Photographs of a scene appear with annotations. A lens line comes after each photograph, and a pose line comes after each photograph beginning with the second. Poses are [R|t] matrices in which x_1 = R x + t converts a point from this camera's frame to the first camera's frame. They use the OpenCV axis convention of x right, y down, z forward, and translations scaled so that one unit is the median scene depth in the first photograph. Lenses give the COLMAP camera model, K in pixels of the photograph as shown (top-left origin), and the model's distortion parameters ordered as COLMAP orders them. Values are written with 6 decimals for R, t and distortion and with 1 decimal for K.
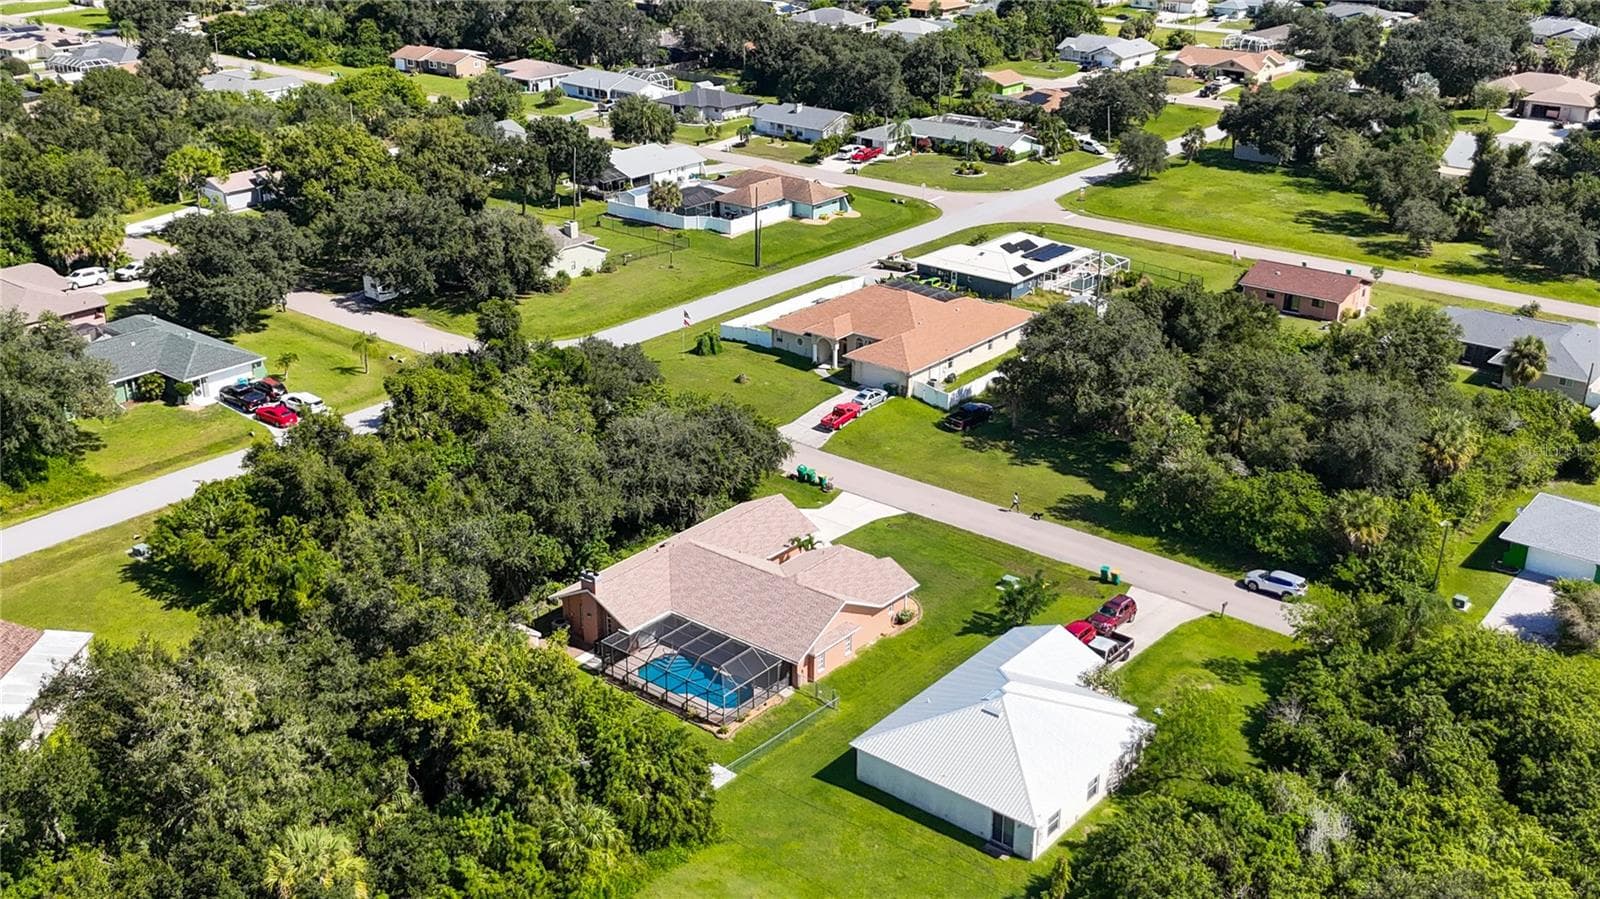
lens RADIAL K [[1697.8, 0, 889.9], [0, 1697.8, 446.1], [0, 0, 1]] dist [0.078738, -0.003333]
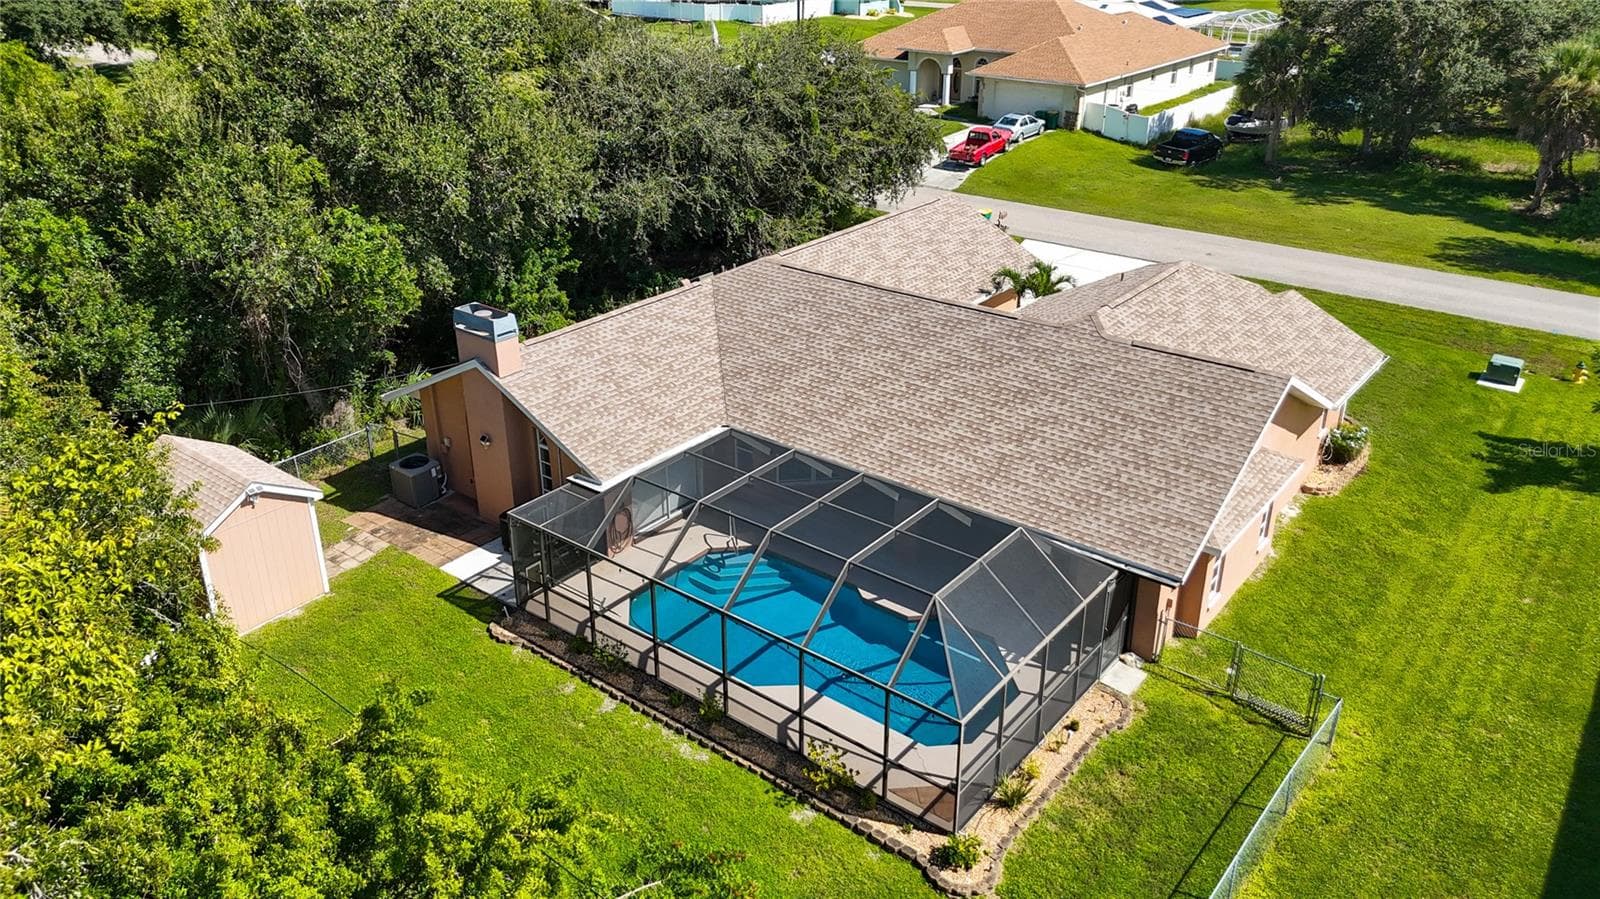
lens RADIAL K [[1164.3, 0, 827.7], [0, 1164.3, 439.3], [0, 0, 1]] dist [0.030904, -0.046208]
pose [[0.999902, -0.012064, -0.007086, -0.107139], [0.012317, 0.999244, 0.036868, 0.092048], [0.006636, -0.036951, 0.999295, 0.771089]]
